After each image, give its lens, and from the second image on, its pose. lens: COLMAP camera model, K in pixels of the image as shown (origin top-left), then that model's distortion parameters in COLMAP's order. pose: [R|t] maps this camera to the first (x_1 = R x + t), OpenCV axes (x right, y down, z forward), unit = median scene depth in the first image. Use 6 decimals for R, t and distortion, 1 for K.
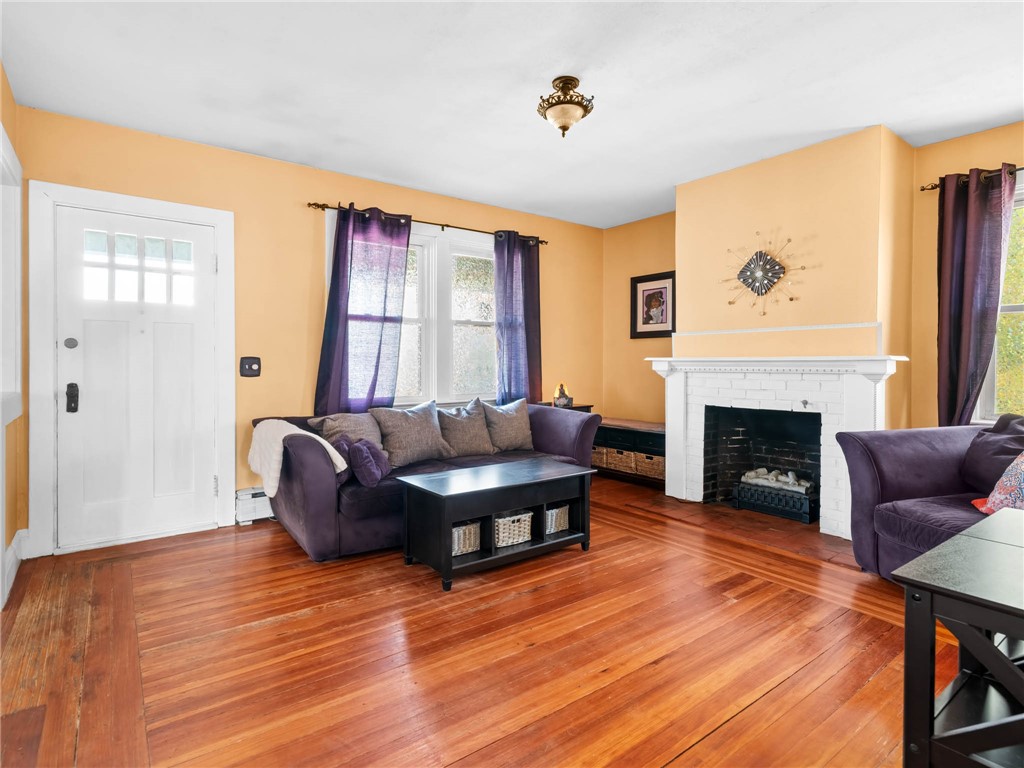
lens RADIAL K [[522.3, 0, 517.7], [0, 522.3, 358.5], [0, 0, 1]] dist [0.000195, -0.000174]
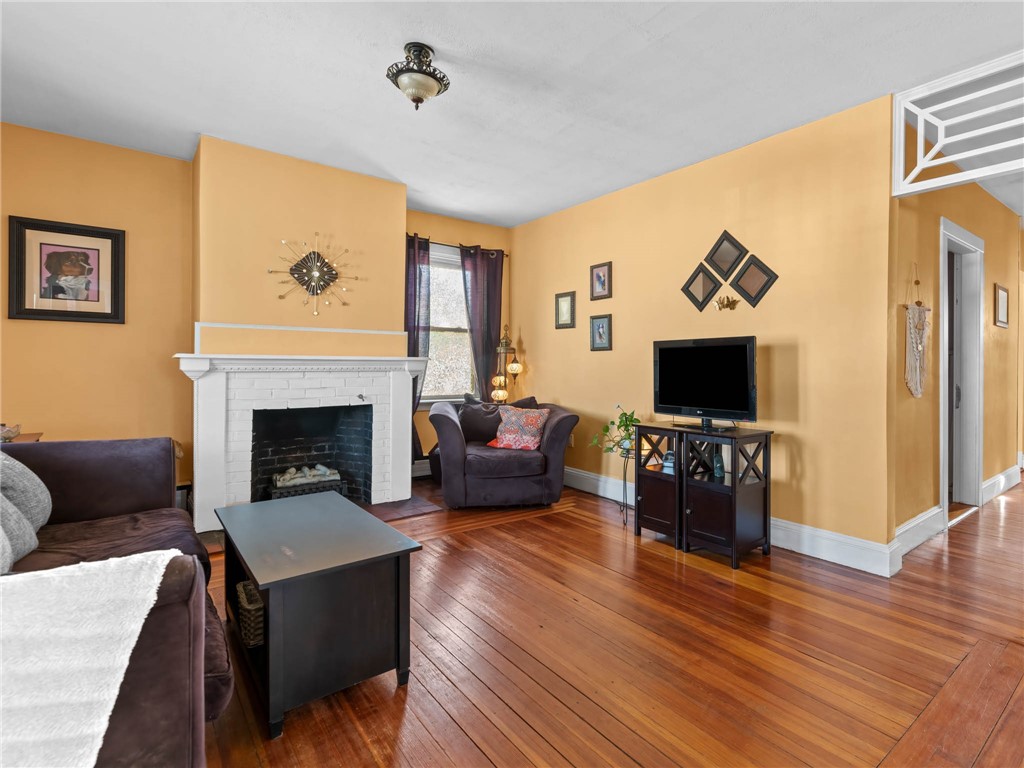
lens RADIAL K [[522.3, 0, 517.7], [0, 522.3, 358.5], [0, 0, 1]] dist [0.000195, -0.000174]
pose [[-0.020250, 0.011761, 0.999726, -0.530369], [-0.015250, 0.999811, -0.012071, 0.007880], [-0.999679, -0.015491, -0.020067, 0.597326]]
